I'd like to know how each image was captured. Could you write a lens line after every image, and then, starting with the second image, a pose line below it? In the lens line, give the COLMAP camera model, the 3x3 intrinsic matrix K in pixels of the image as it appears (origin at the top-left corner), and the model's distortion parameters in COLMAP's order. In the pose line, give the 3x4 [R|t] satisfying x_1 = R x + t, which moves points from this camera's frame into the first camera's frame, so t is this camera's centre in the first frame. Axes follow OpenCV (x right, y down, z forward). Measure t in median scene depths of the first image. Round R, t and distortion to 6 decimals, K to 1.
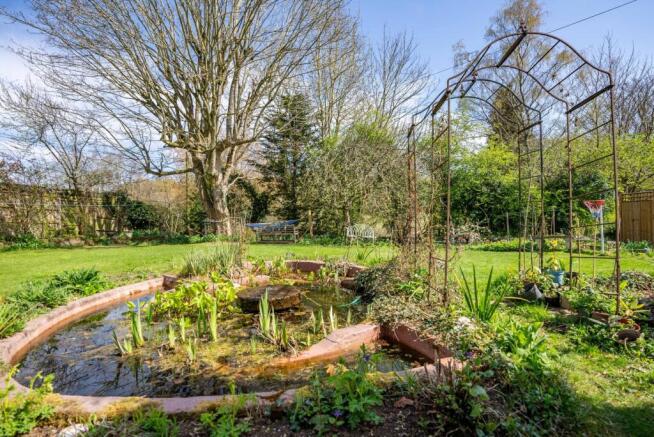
lens RADIAL K [[299.9, 0, 327.0], [0, 299.9, 218.5], [0, 0, 1]] dist [-0.004578, -0.000114]
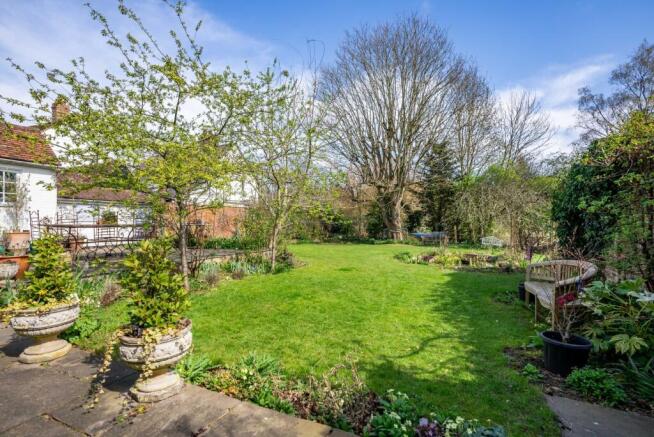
lens RADIAL K [[299.9, 0, 327.0], [0, 299.9, 218.5], [0, 0, 1]] dist [-0.004578, -0.000114]
pose [[0.923263, 0.009684, -0.384046, -0.061475], [-0.009671, 0.999951, 0.001965, -0.052233], [0.384046, 0.001900, 0.923312, -0.585146]]
